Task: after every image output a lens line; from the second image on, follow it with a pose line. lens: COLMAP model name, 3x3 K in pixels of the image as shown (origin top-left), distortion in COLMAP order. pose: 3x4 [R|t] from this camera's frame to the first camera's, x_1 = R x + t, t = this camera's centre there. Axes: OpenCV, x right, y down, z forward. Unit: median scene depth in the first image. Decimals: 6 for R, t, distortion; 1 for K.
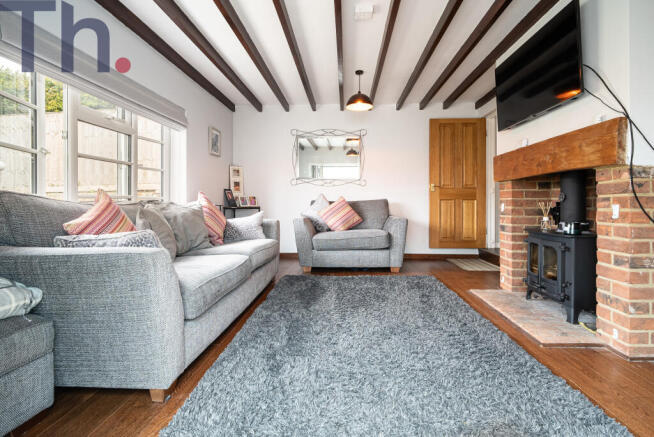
lens RADIAL K [[314.8, 0, 327.2], [0, 314.8, 215.3], [0, 0, 1]] dist [-0.007888, 0.000277]
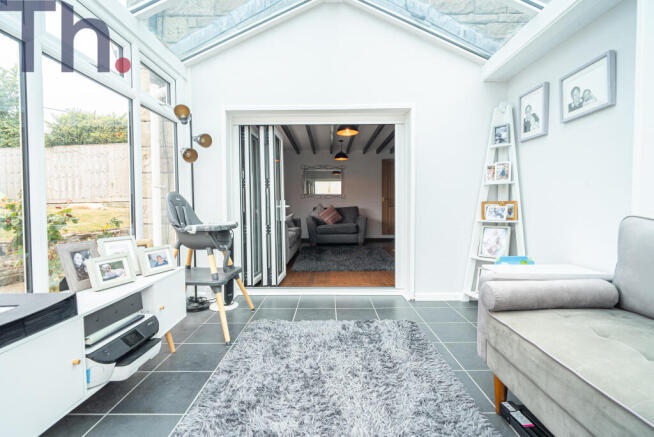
lens RADIAL K [[314.8, 0, 327.7], [0, 314.8, 218.5], [0, 0, 1]] dist [-0.007888, 0.000277]
pose [[0.999045, -0.008344, 0.042882, -0.055080], [0.008097, 0.999950, 0.005924, 0.006068], [-0.042929, -0.005571, 0.999063, -0.814977]]
